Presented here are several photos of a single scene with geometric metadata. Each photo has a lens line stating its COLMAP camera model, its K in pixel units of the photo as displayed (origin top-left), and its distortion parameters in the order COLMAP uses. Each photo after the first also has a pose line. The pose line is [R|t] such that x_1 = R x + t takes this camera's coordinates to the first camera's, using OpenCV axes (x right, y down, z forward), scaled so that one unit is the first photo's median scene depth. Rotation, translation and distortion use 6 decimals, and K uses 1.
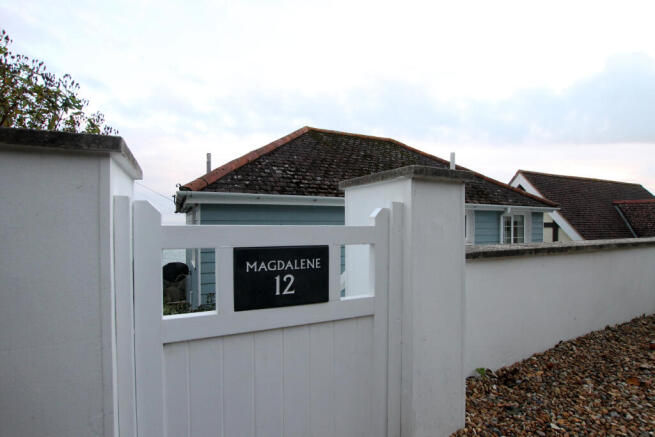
lens RADIAL K [[309.3, 0, 327.5], [0, 309.3, 218.5], [0, 0, 1]] dist [-0.030267, 0.000945]
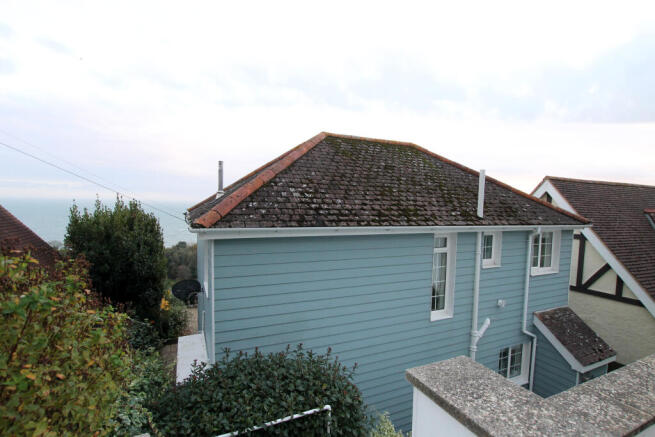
lens RADIAL K [[309.3, 0, 327.5], [0, 309.3, 218.5], [0, 0, 1]] dist [-0.030267, 0.000945]
pose [[0.999411, 0.020494, -0.027517, -0.030801], [-0.018844, 0.998084, 0.058927, -0.112911], [0.028672, -0.058374, 0.997883, 0.058348]]
